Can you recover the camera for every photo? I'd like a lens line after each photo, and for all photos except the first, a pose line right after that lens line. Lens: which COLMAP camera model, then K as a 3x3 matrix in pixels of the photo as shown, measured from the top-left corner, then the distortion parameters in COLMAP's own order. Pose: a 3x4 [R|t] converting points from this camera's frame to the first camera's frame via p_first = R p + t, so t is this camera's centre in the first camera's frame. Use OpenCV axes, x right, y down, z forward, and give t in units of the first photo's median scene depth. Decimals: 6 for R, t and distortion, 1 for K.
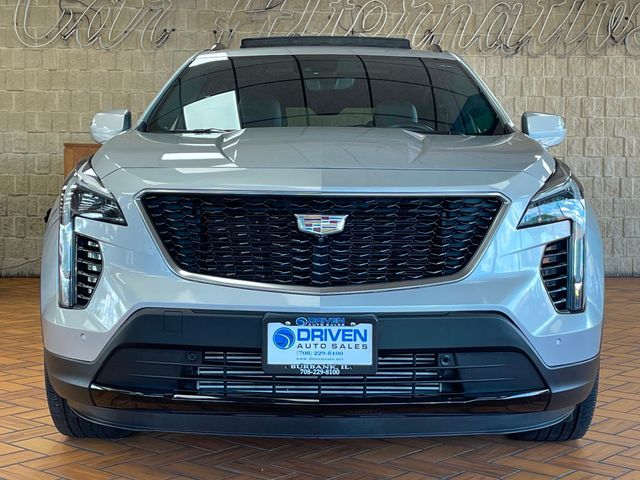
lens RADIAL K [[1027.8, 0, 320.0], [0, 1027.8, 240.0], [0, 0, 1]] dist [0.003980, 0.017607]
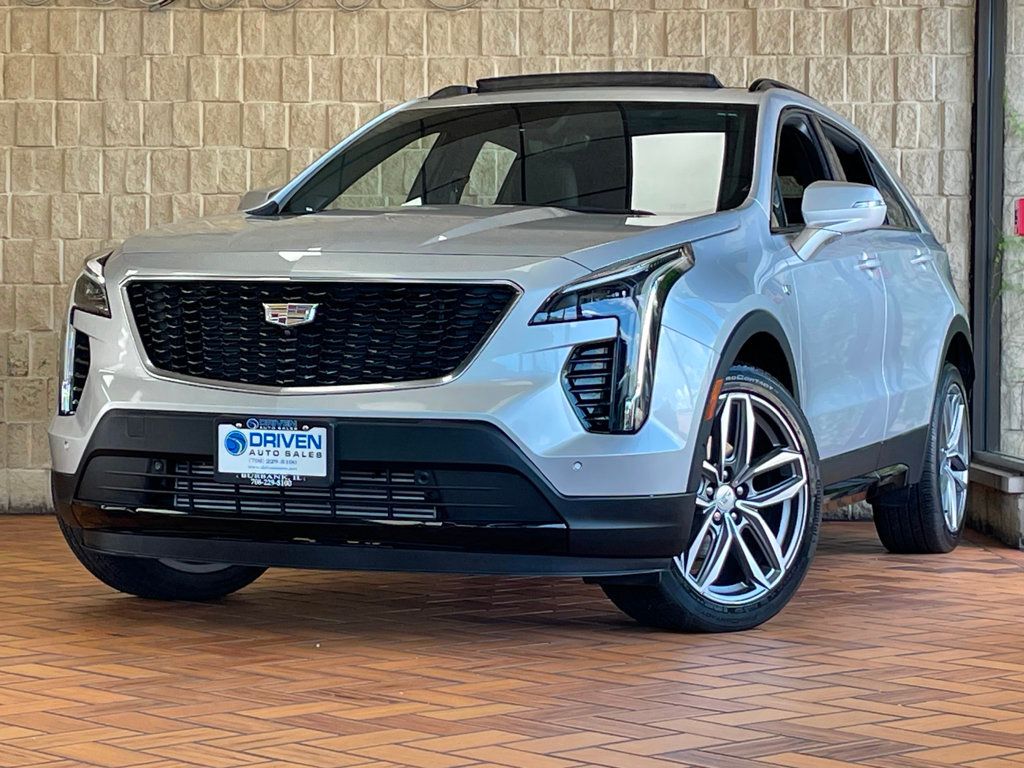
lens RADIAL K [[2396.7, 0, 512.0], [0, 2396.7, 384.0], [0, 0, 1]] dist [0.008805, 0.873450]
pose [[0.937471, 0.017331, -0.347630, 0.901182], [-0.027423, 0.999333, -0.024132, 0.088023], [0.346980, 0.032156, 0.937321, -0.847885]]
